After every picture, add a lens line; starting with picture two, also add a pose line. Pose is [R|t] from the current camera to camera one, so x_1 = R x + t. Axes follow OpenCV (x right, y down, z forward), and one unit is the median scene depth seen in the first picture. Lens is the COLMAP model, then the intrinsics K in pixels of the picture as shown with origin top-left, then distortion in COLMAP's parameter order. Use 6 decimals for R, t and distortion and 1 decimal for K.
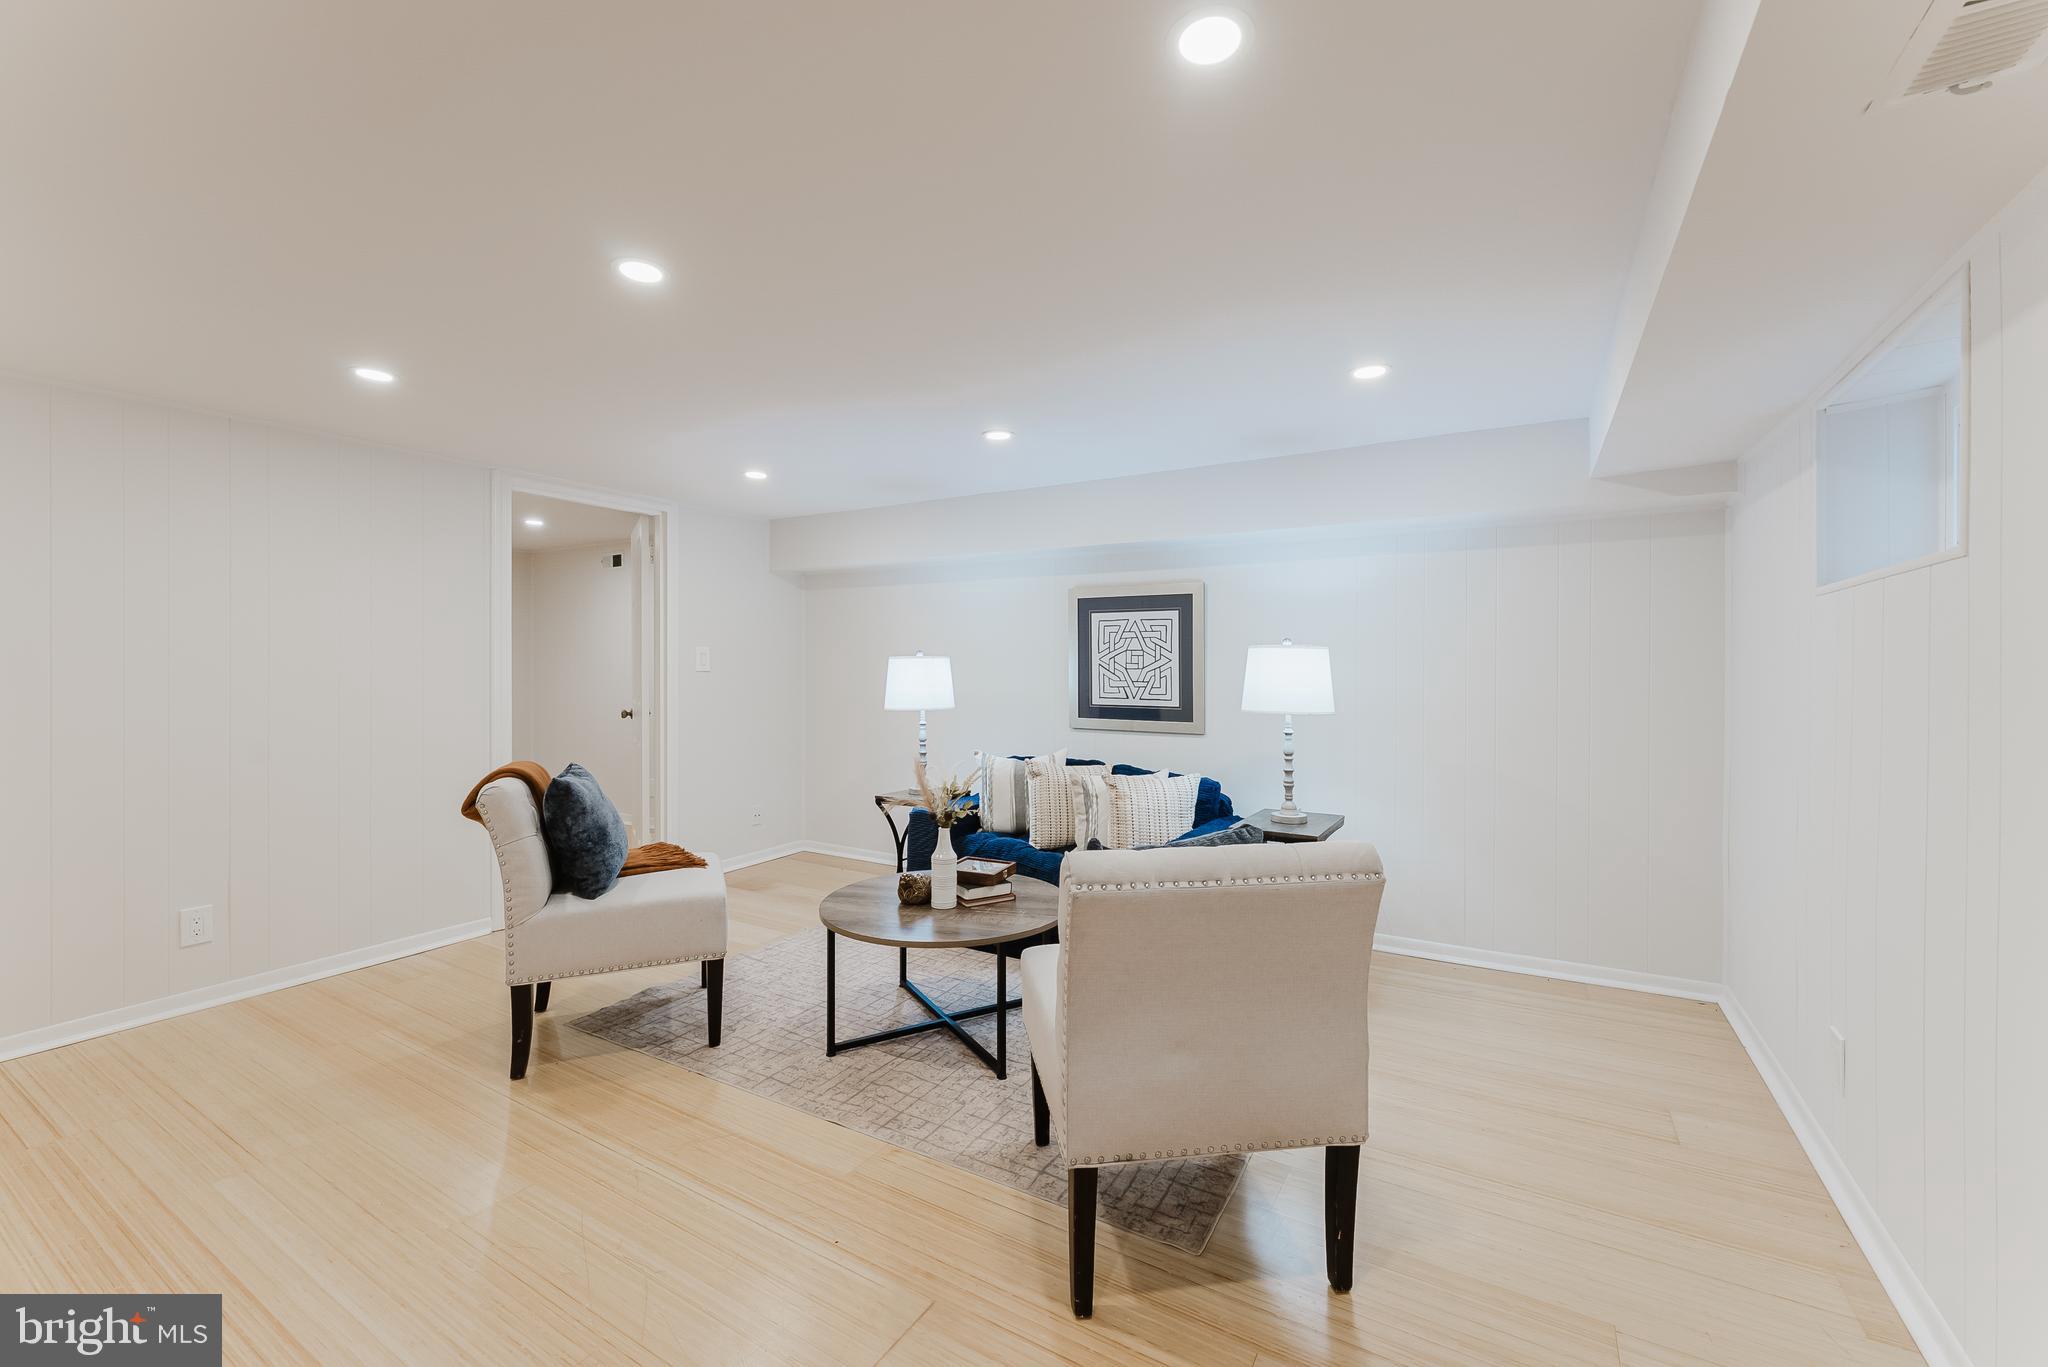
lens RADIAL K [[820.7, 0, 1024.2], [0, 820.7, 672.3], [0, 0, 1]] dist [-0.000629, -0.000278]
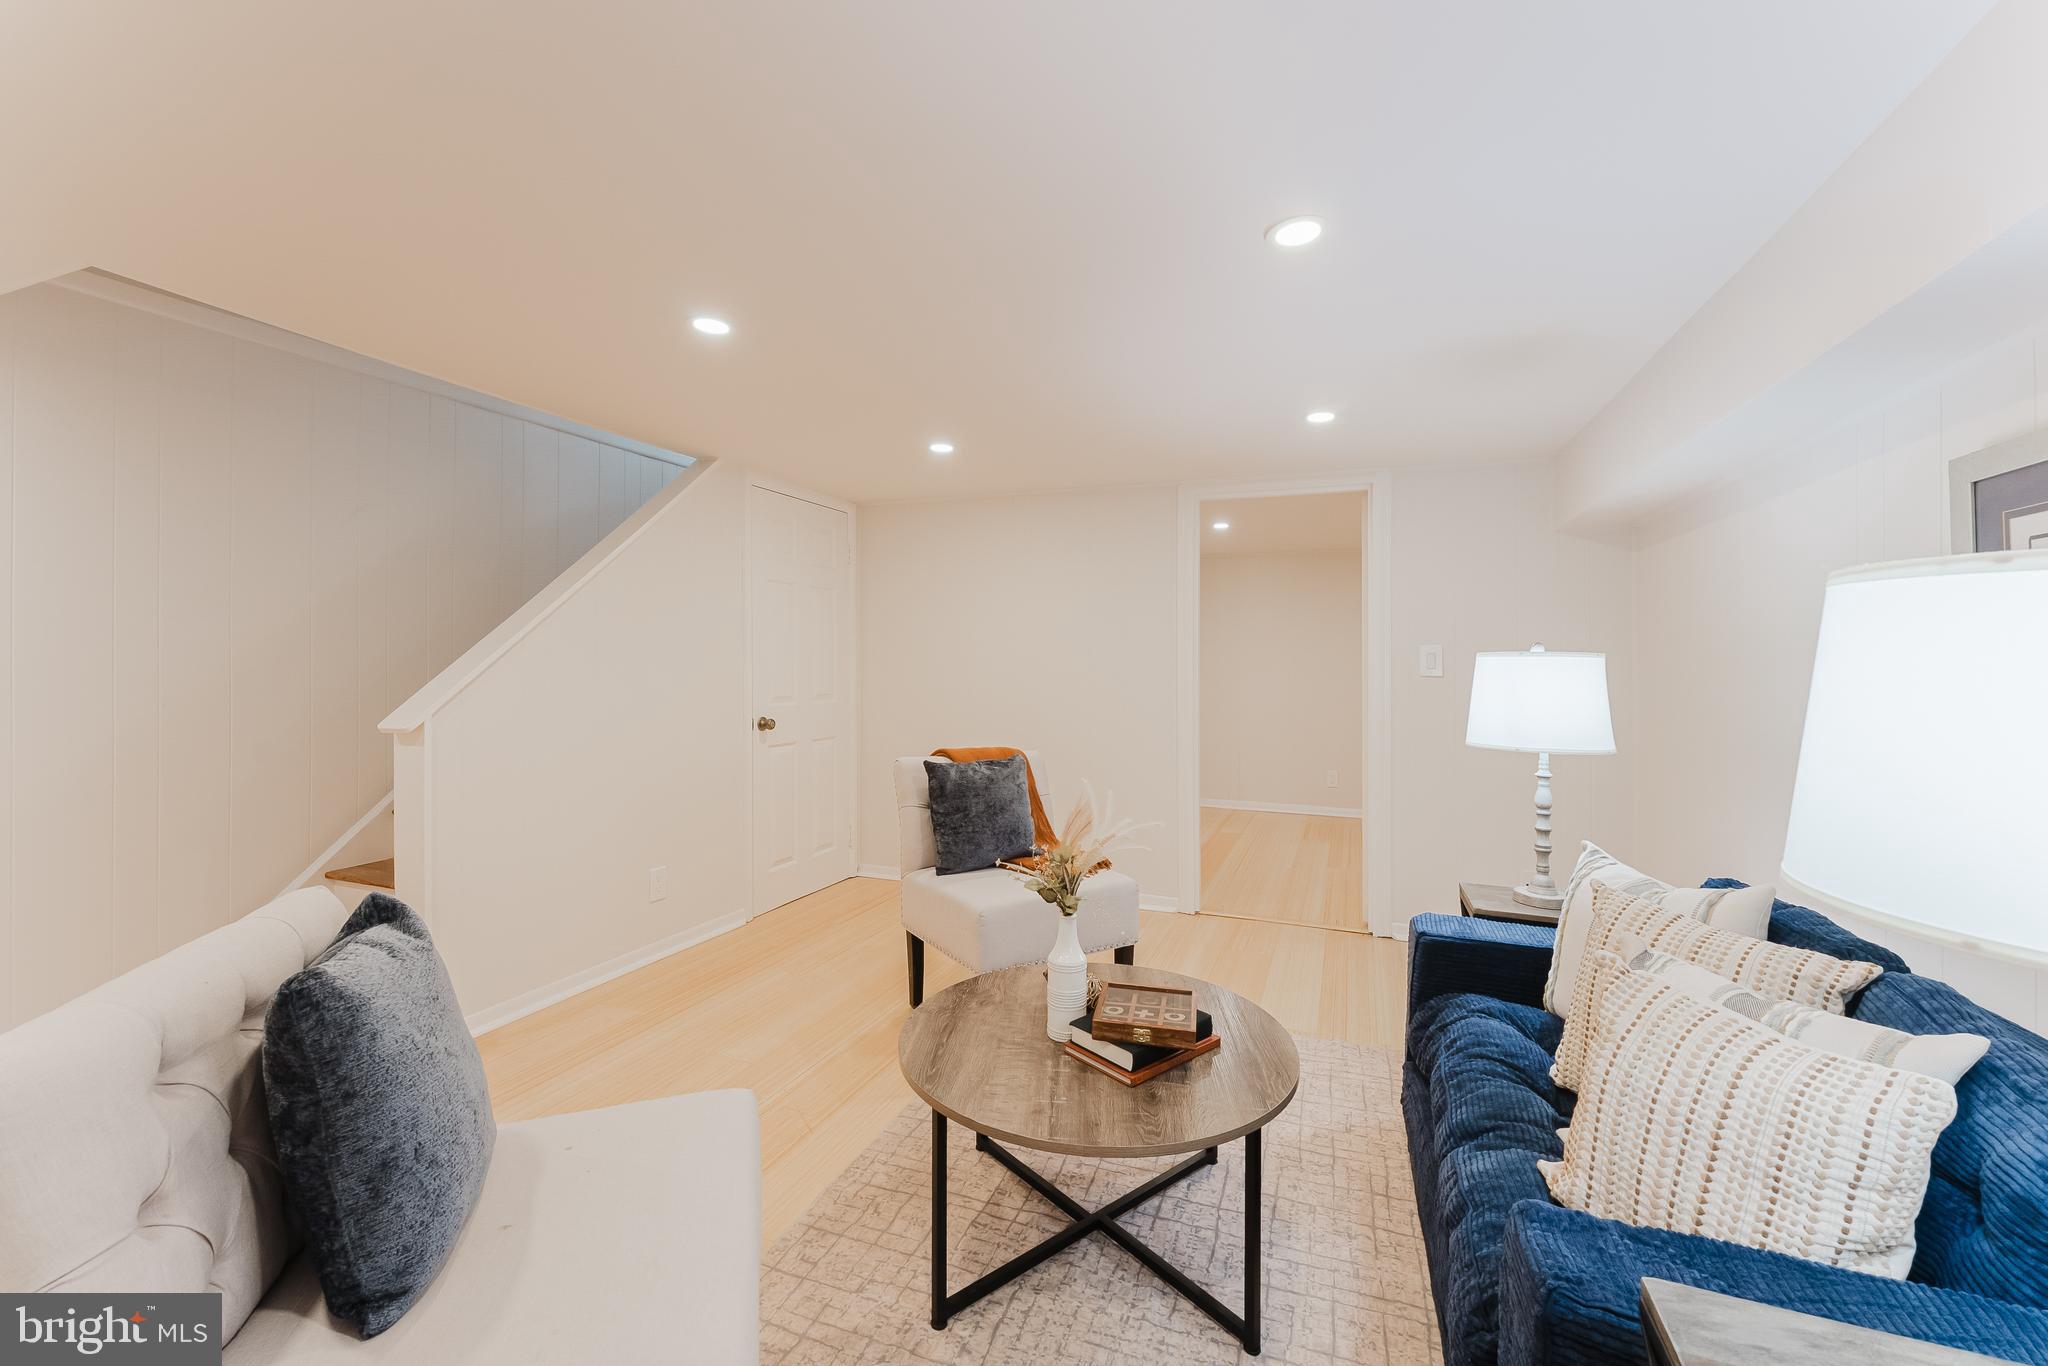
lens RADIAL K [[820.7, 0, 1024.2], [0, 820.7, 671.8], [0, 0, 1]] dist [-0.000629, -0.000278]
pose [[0.187689, 0.013750, -0.982132, 0.366343], [-0.021394, 0.999722, 0.009908, -0.006149], [0.981996, 0.019152, 0.187931, 0.579482]]
